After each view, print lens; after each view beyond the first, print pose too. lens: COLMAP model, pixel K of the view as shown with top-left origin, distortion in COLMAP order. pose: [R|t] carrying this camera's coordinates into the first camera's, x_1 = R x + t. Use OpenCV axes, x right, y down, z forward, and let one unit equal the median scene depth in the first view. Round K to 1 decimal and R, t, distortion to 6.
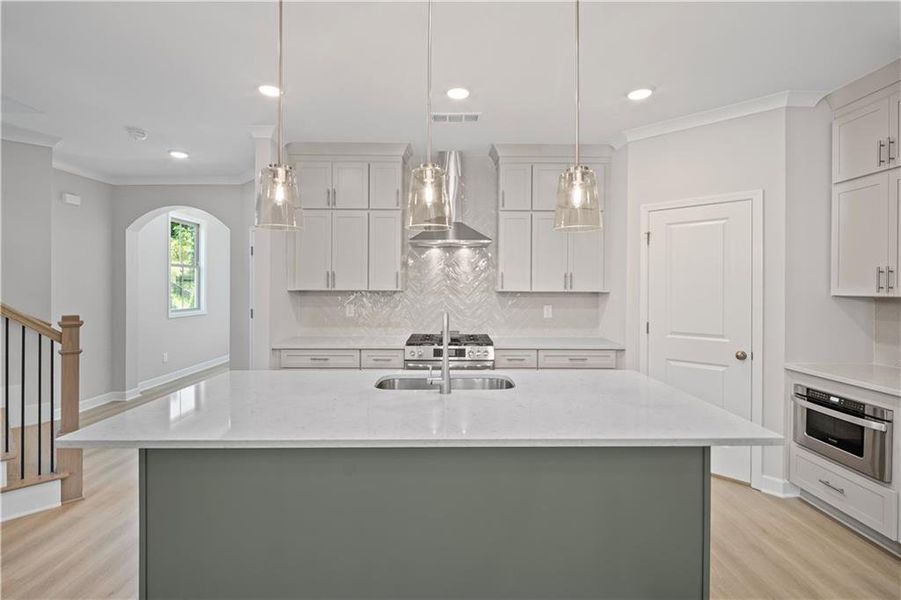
lens RADIAL K [[427.2, 0, 450.2], [0, 427.2, 290.6], [0, 0, 1]] dist [0.011611, -0.000148]
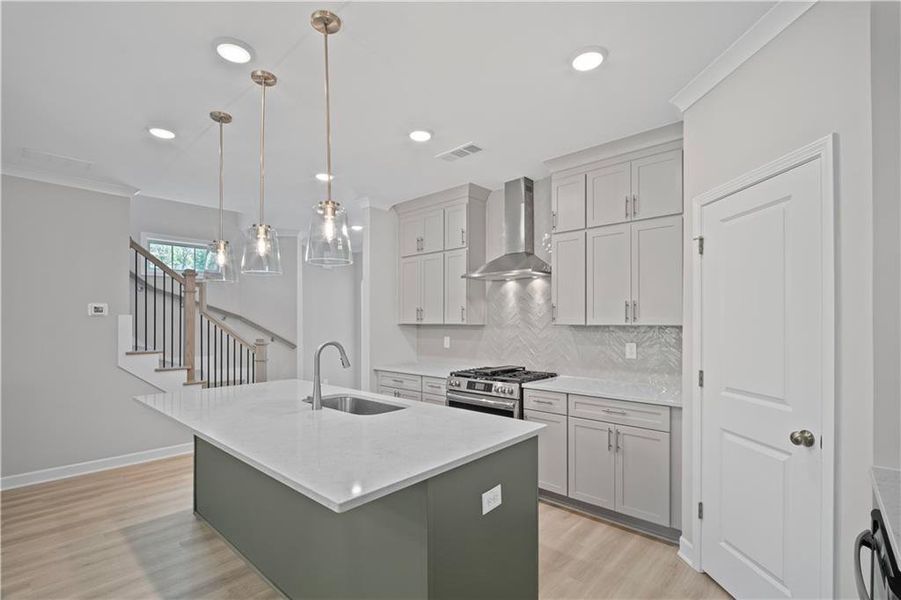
lens RADIAL K [[427.4, 0, 445.8], [0, 427.4, 322.5], [0, 0, 1]] dist [0.015766, -0.000001]
pose [[0.721669, -0.002790, -0.692233, 0.629973], [-0.003101, 0.999969, -0.007264, 0.004184], [0.692232, 0.007389, 0.721638, 0.225970]]
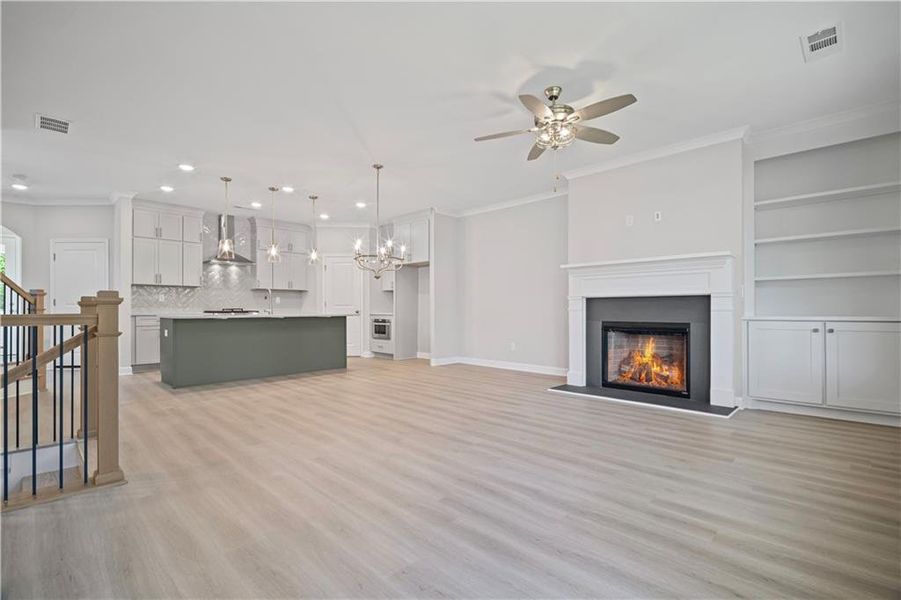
lens RADIAL K [[410.3, 0, 450.4], [0, 410.3, 308.7], [0, 0, 1]] dist [0.000099, -0.000065]
pose [[0.709377, -0.005573, 0.704808, -0.672294], [0.012889, 0.999904, -0.005066, 0.132776], [-0.704712, 0.012678, 0.709380, -1.147470]]
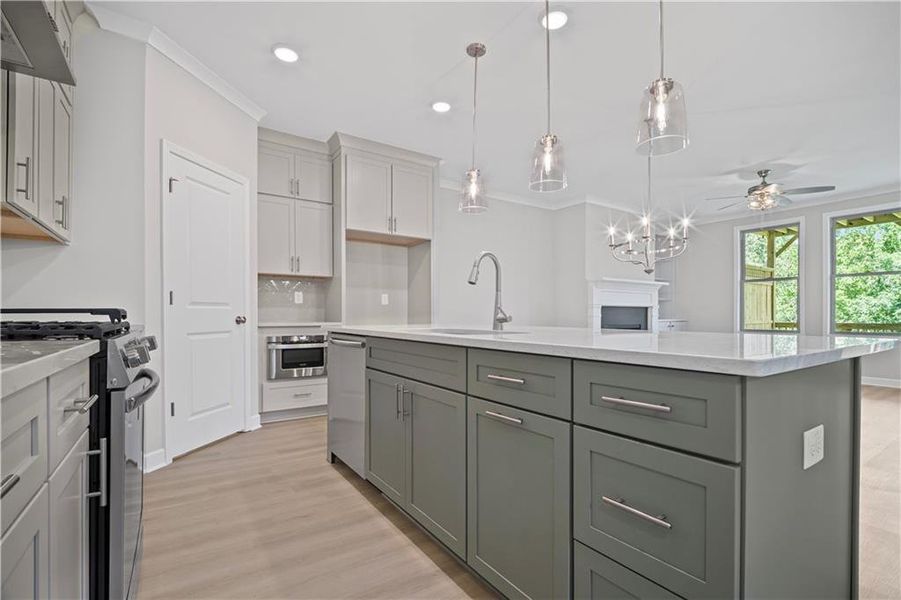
lens RADIAL K [[427.4, 0, 445.8], [0, 427.4, 322.5], [0, 0, 1]] dist [0.015766, -0.000001]
pose [[-0.570467, -0.025325, 0.820930, -0.462715], [0.001607, 0.999488, 0.031950, 0.106357], [-0.821319, 0.019545, -0.570134, 1.026361]]
